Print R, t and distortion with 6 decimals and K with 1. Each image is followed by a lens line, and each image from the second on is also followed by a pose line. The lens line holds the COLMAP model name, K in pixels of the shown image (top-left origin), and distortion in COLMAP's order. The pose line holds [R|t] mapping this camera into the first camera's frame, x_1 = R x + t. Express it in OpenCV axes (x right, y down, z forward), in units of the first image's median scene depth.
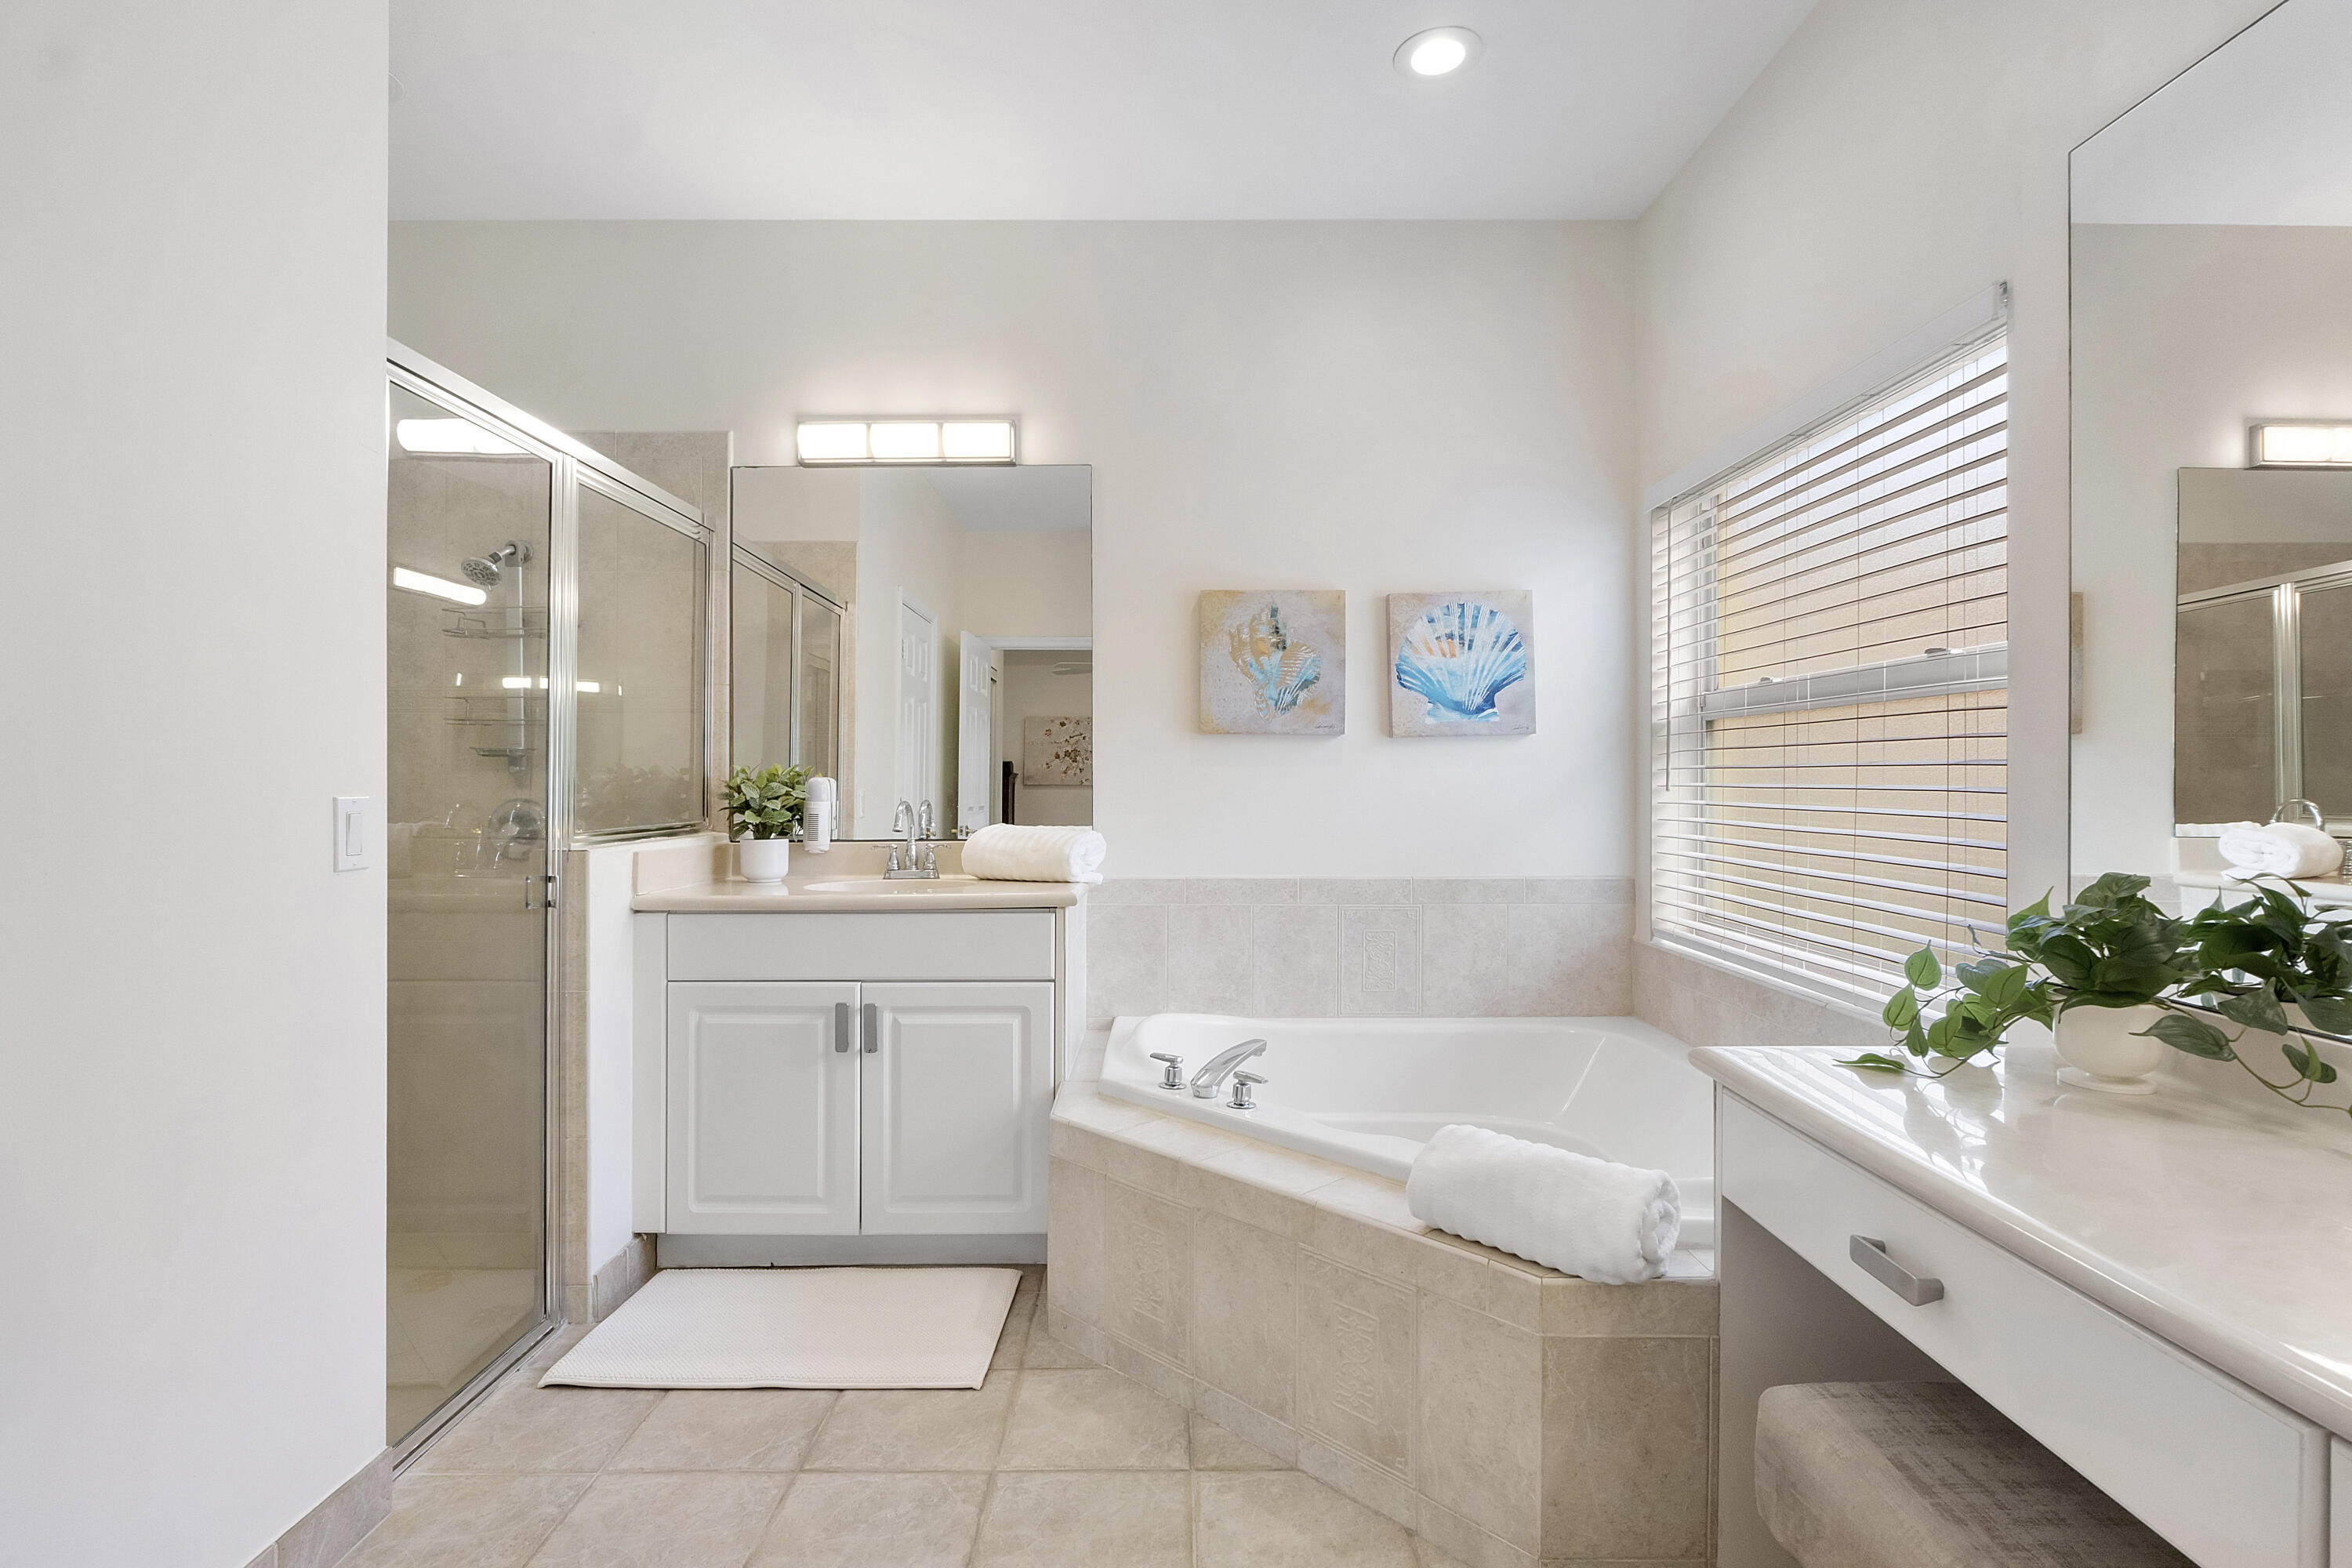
lens RADIAL K [[1124.6, 0, 1196.1], [0, 1124.6, 778.1], [0, 0, 1]] dist [-0.008311, 0.000288]
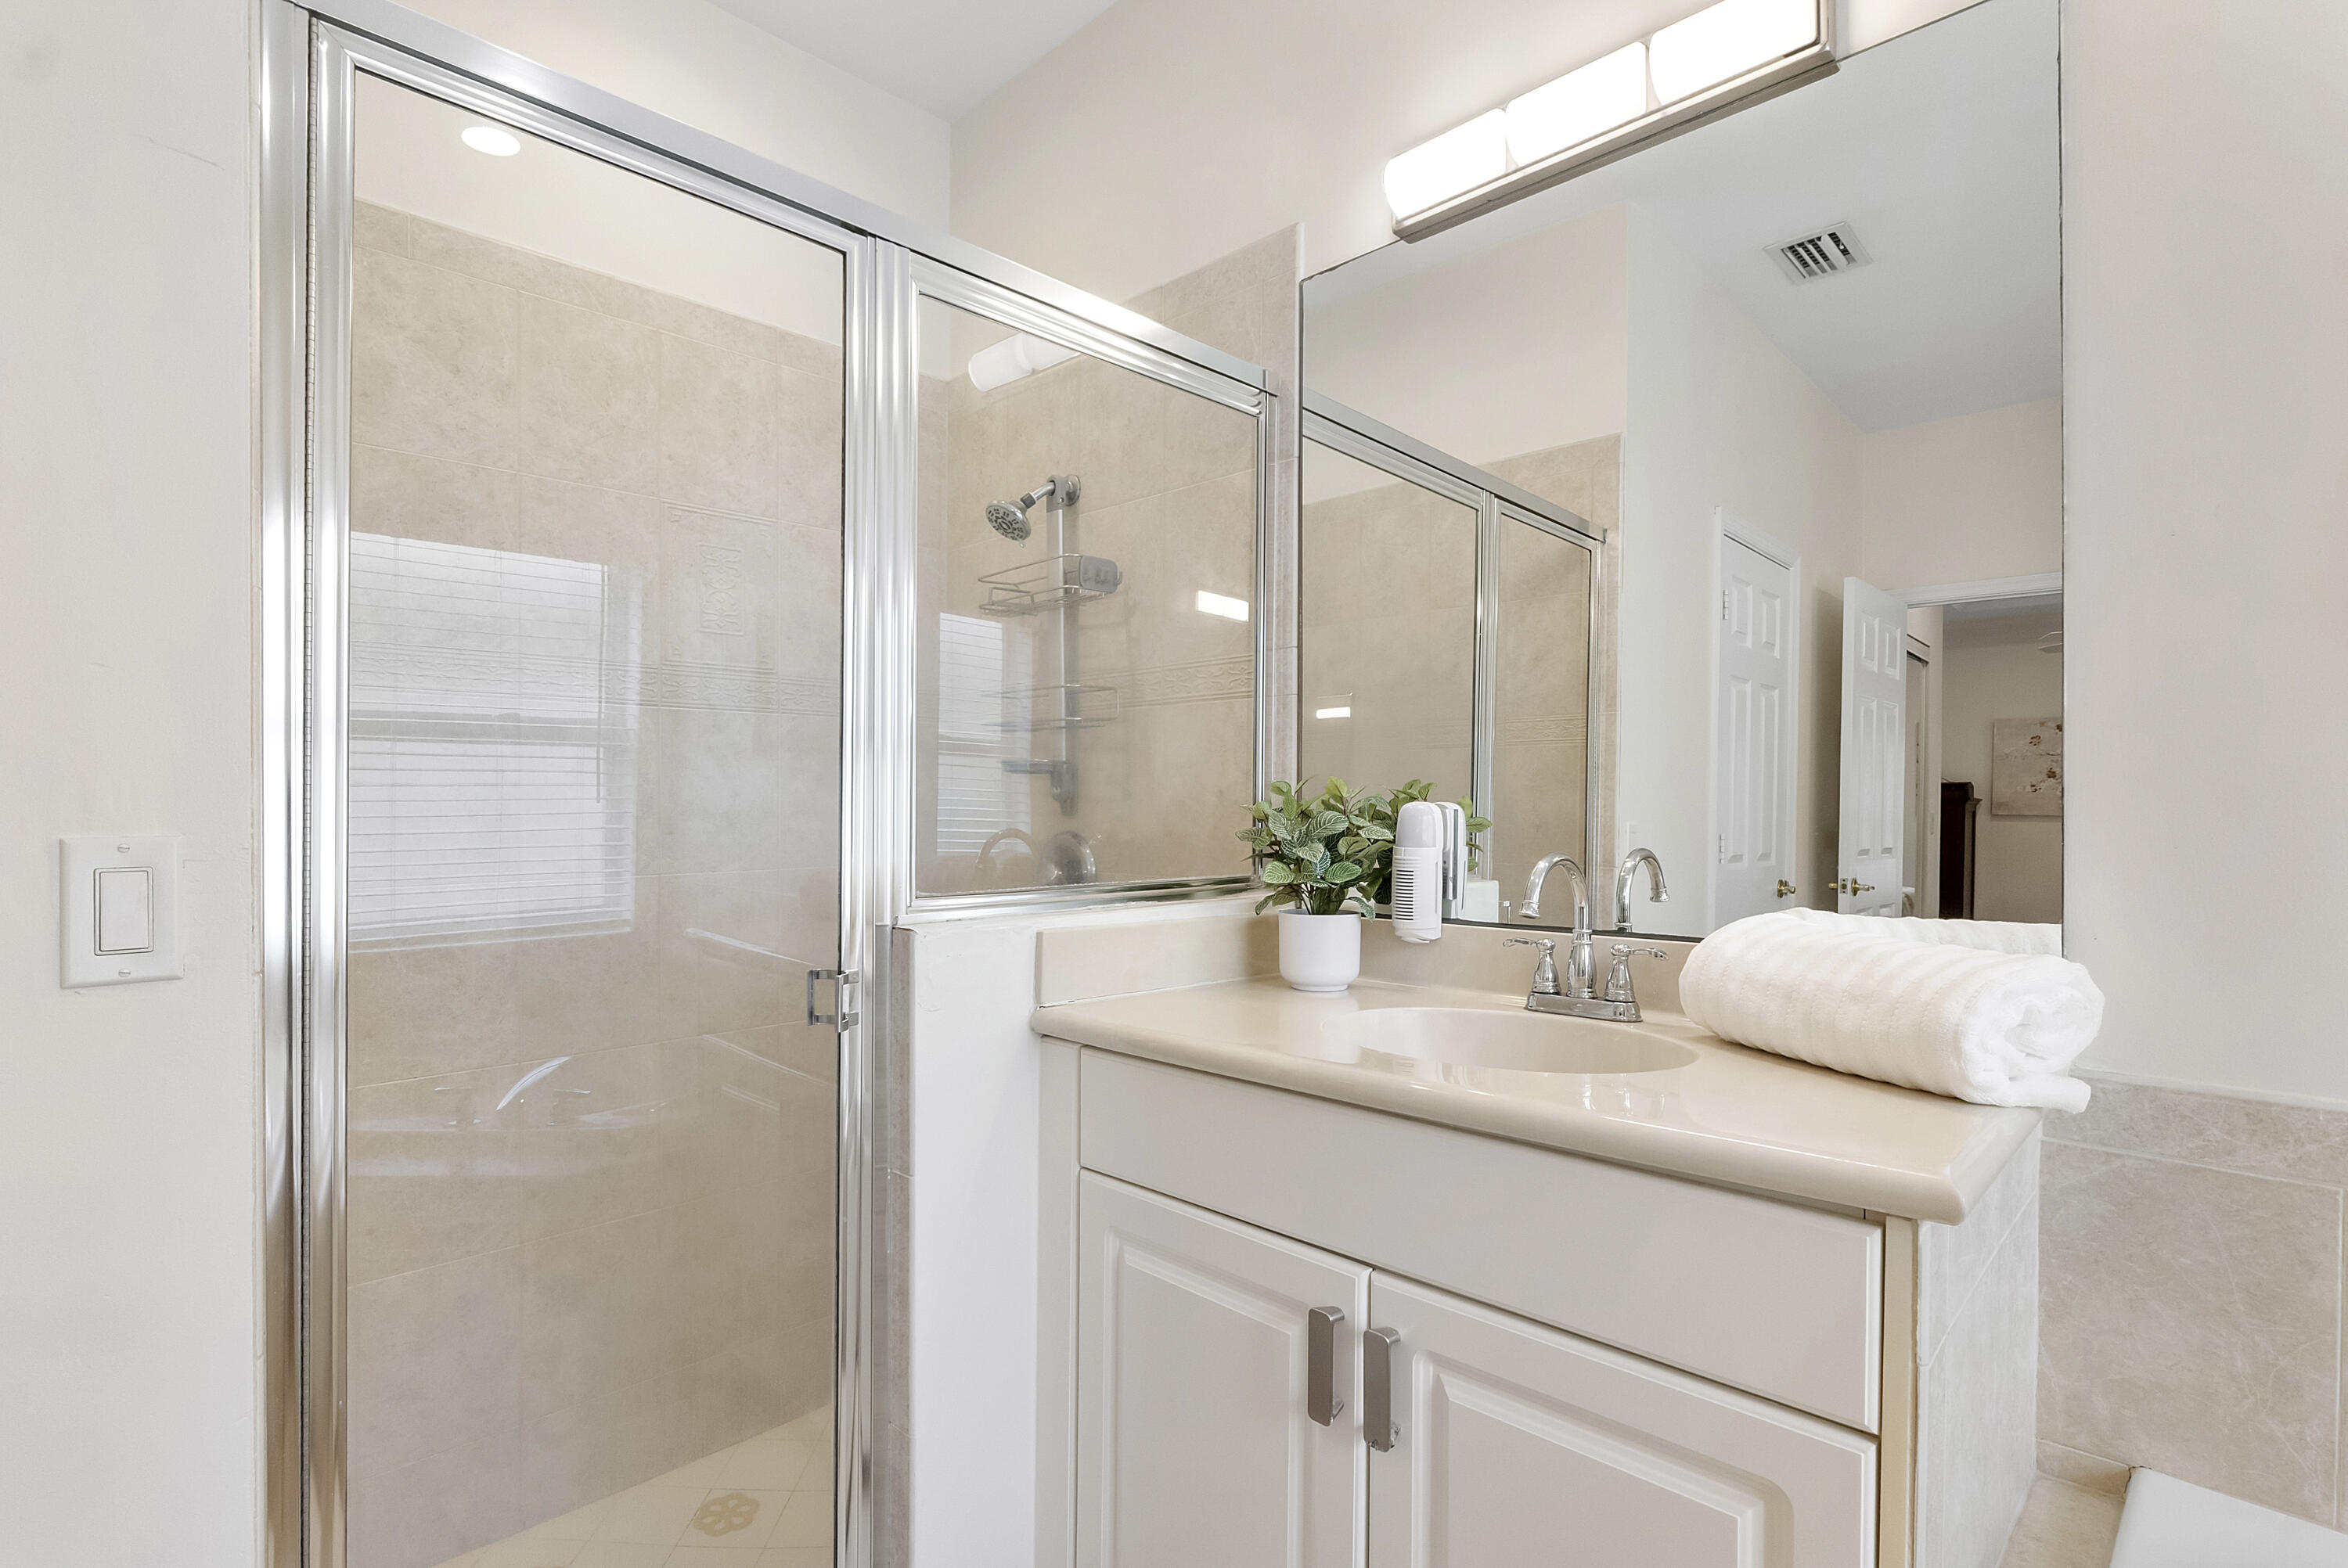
lens RADIAL K [[1122.5, 0, 1188.1], [0, 1122.5, 808.3], [0, 0, 1]] dist [-0.008311, 0.000288]
pose [[0.704559, 0.003118, -0.709638, -0.038186], [-0.001127, 0.999994, 0.003275, 0.000897], [0.709644, -0.001507, 0.704558, 0.608417]]
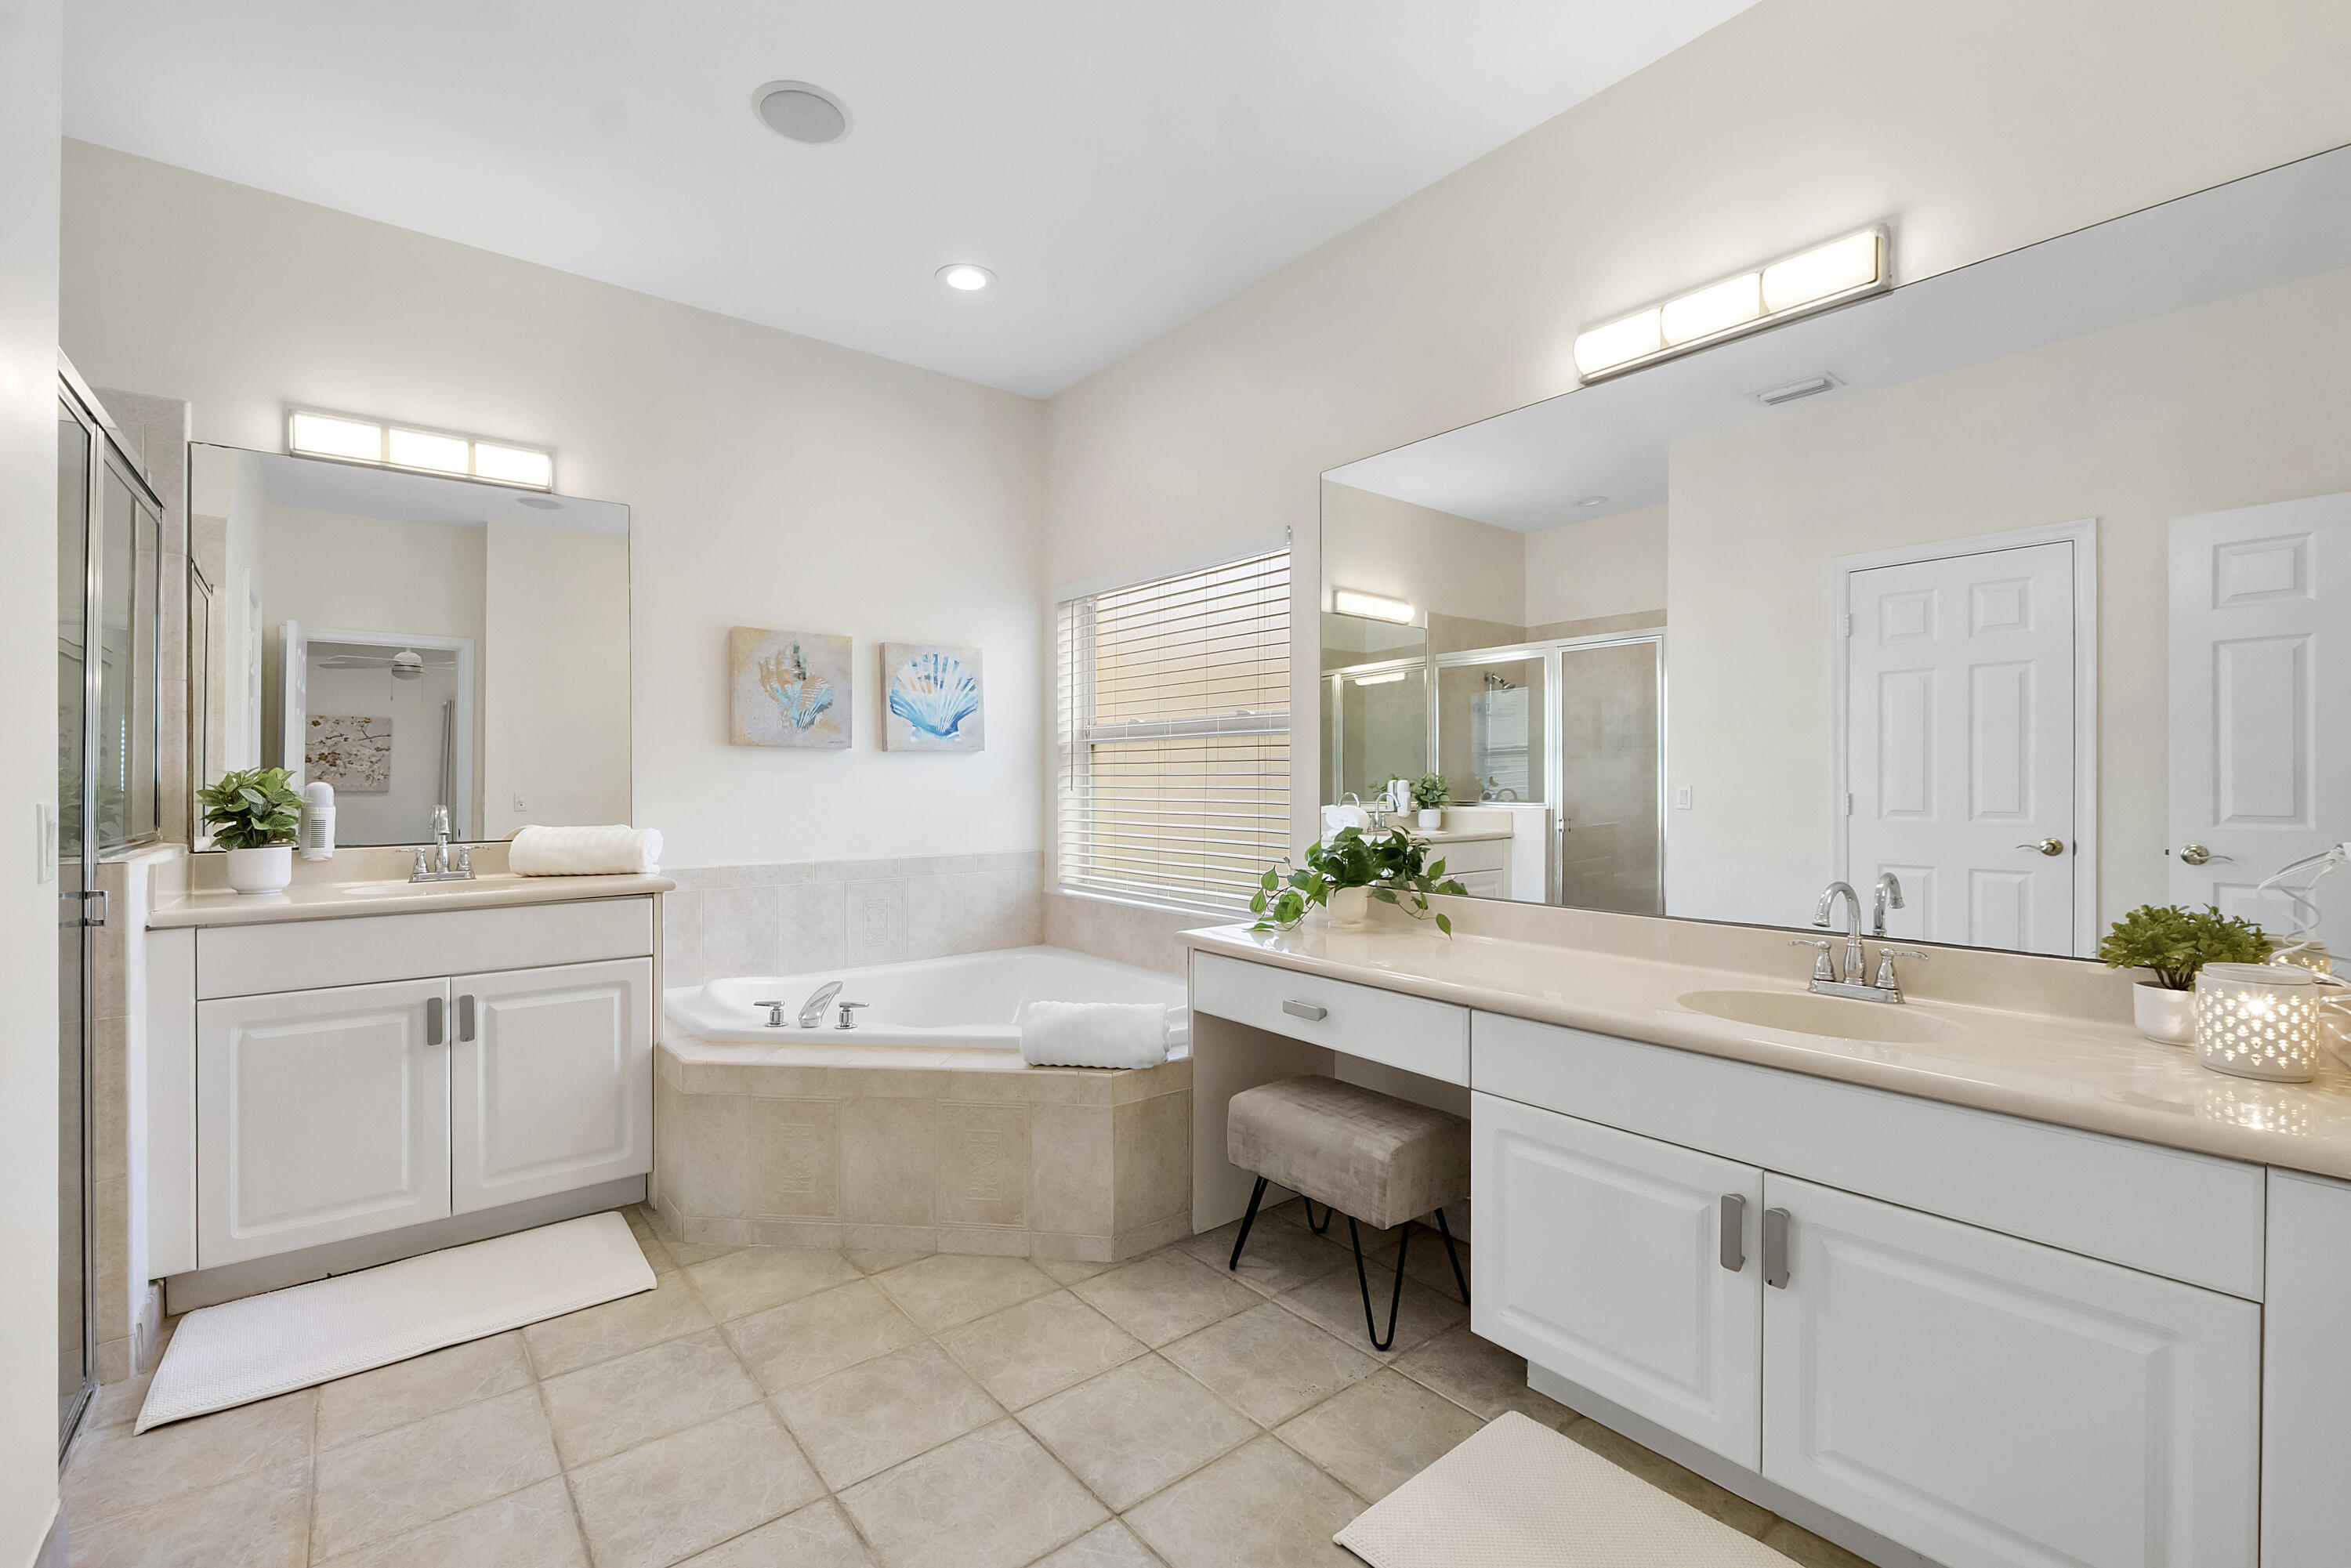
lens RADIAL K [[995.6, 0, 1194.2], [0, 995.6, 783.9], [0, 0, 1]] dist [-0.011622, 0.001008]
pose [[0.773813, -0.002420, 0.633410, -0.326559], [0.001895, 0.999997, 0.001505, 0.000774], [-0.633412, 0.000036, 0.773815, -0.150019]]
